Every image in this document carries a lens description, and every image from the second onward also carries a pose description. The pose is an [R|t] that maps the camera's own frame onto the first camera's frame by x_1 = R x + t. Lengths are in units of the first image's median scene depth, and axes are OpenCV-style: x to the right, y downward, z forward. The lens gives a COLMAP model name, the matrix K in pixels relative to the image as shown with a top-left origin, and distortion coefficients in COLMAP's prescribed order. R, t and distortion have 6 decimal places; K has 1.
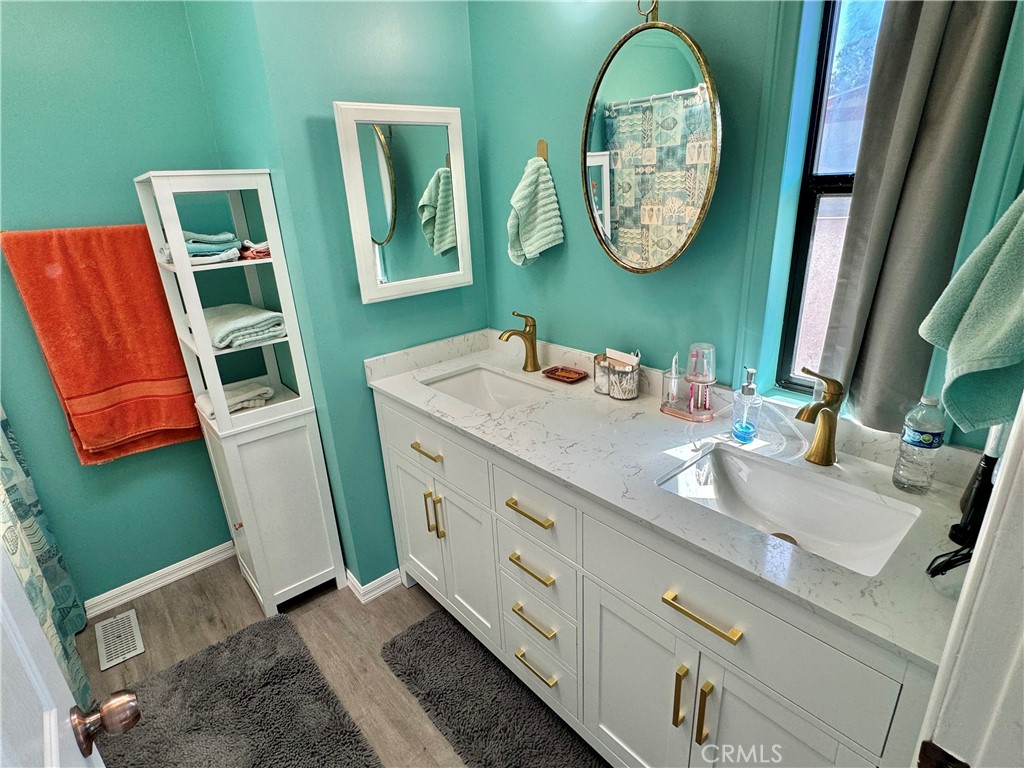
lens RADIAL K [[530.0, 0, 509.8], [0, 530.0, 388.2], [0, 0, 1]] dist [-0.003217, 0.000105]
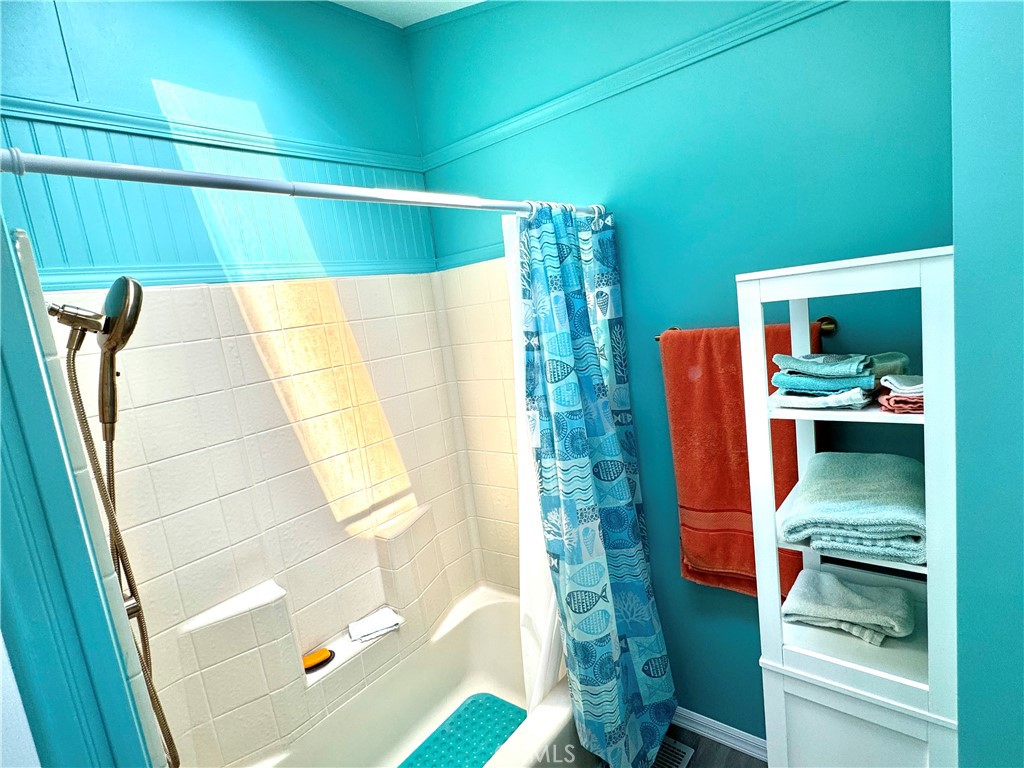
lens RADIAL K [[530.0, 0, 513.6], [0, 530.0, 379.6], [0, 0, 1]] dist [-0.003217, 0.000105]
pose [[0.188869, 0.165182, -0.968010, -0.043412], [-0.226043, 0.966594, 0.120837, -0.251628], [0.955632, 0.195989, 0.219897, 0.508735]]
